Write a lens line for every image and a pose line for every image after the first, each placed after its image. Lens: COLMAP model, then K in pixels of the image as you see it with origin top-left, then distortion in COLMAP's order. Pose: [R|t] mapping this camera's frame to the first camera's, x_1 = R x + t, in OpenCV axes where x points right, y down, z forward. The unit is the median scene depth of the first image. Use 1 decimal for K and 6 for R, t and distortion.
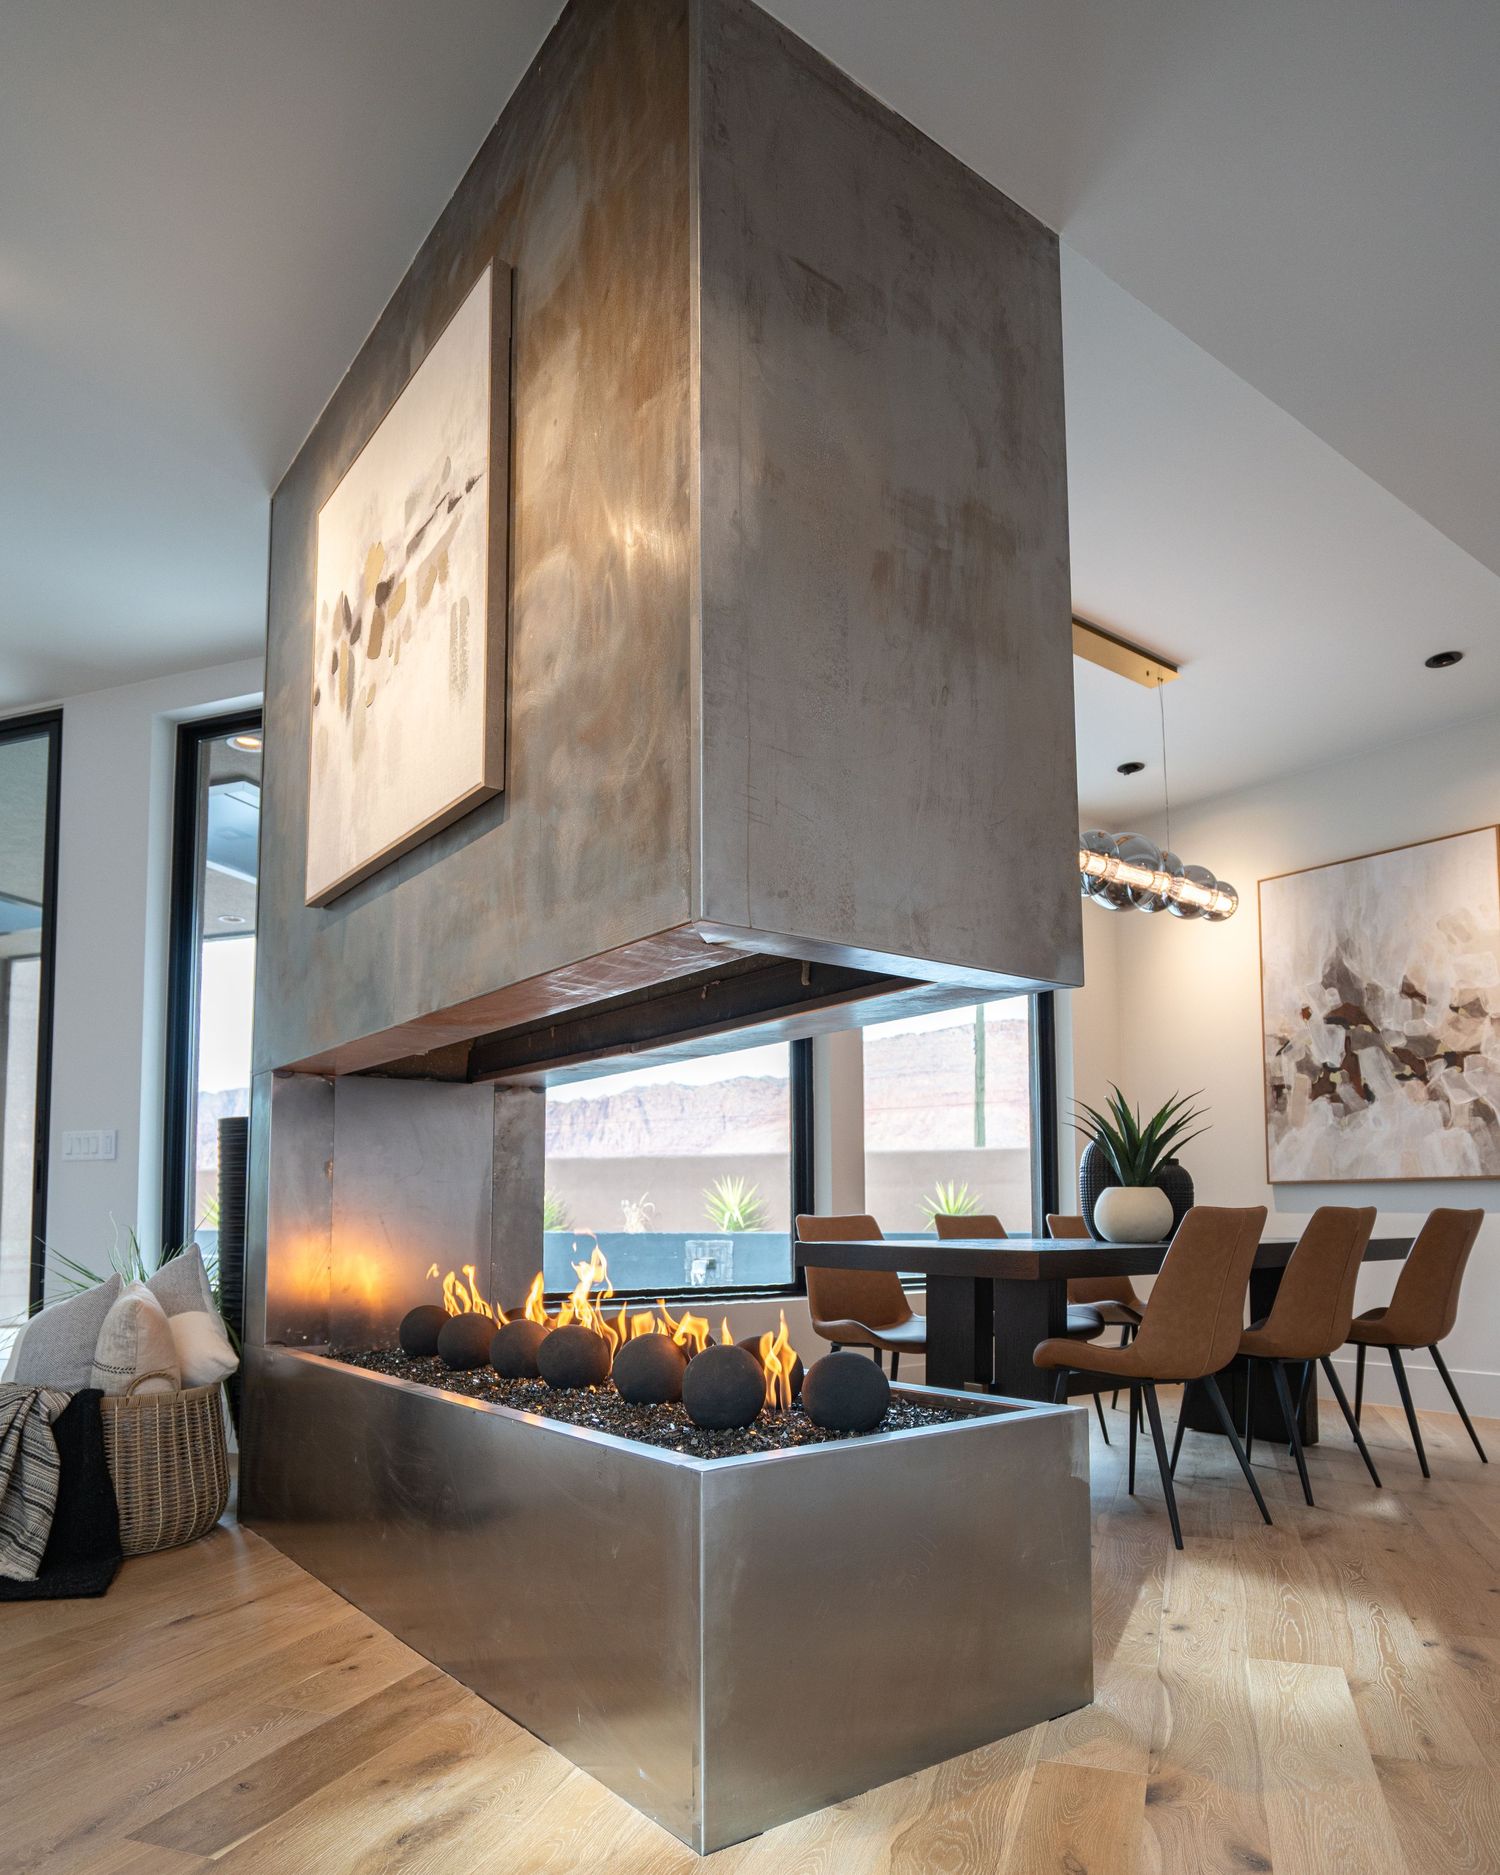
lens RADIAL K [[1215.0, 0, 738.6], [0, 1215.0, 1132.2], [0, 0, 1]] dist [0.004180, 0.000703]
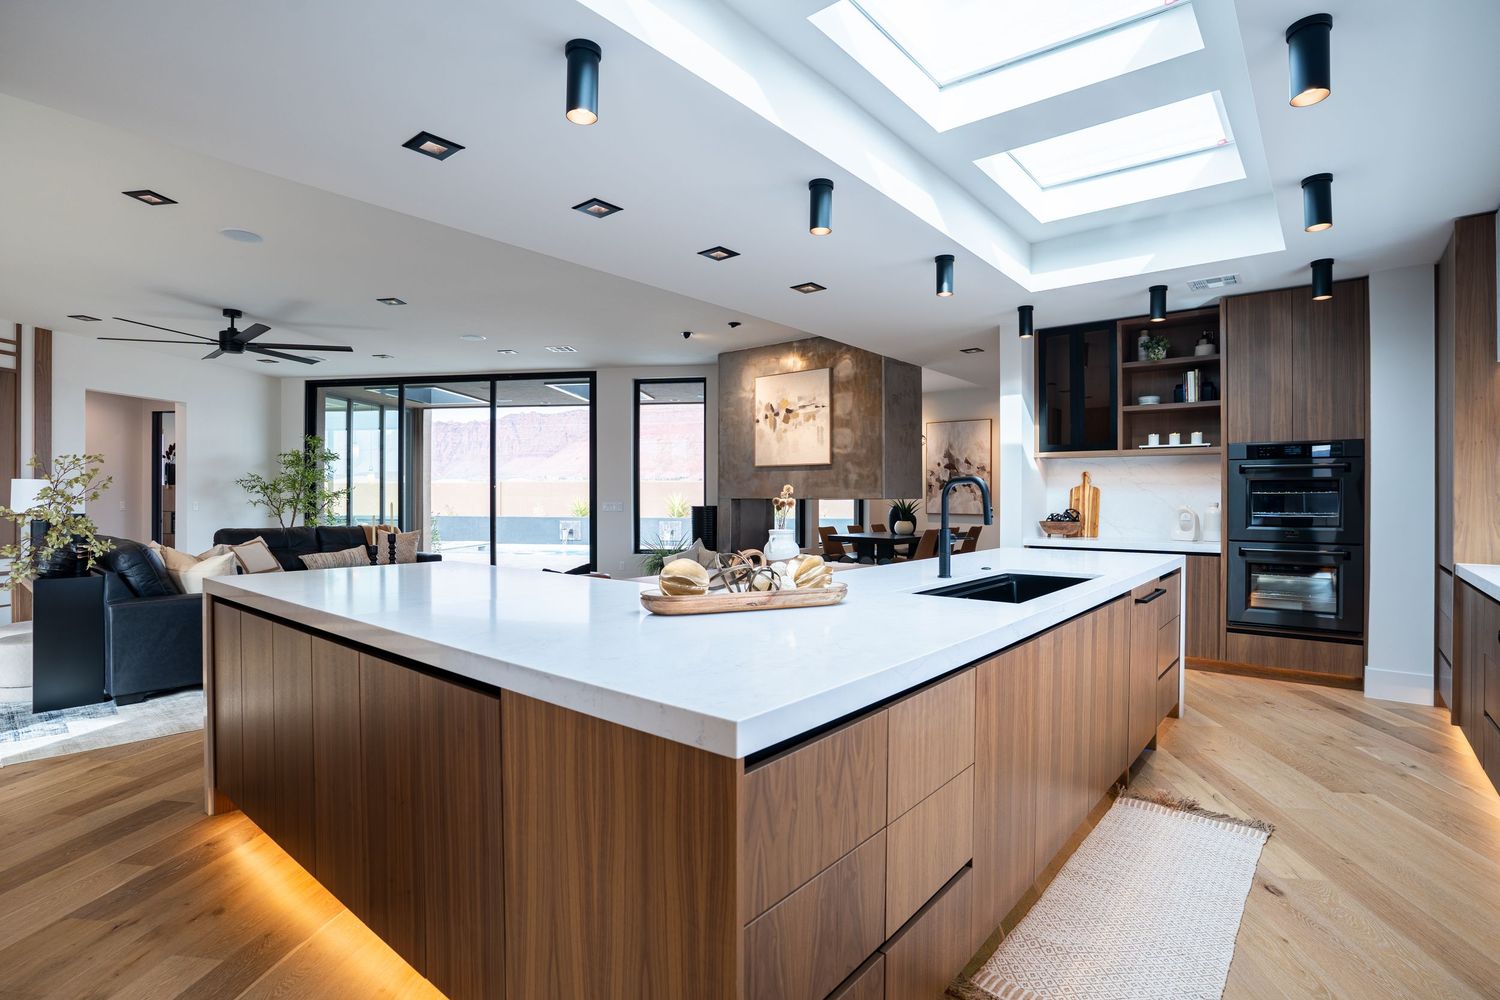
lens RADIAL K [[720.6, 0, 751.0], [0, 720.6, 499.3], [0, 0, 1]] dist [-0.001655, 0.000029]
pose [[0.972919, 0.005380, 0.231082, -0.550611], [-0.022458, 0.997199, 0.071337, -0.142280], [-0.230051, -0.074595, 0.970315, -0.909456]]
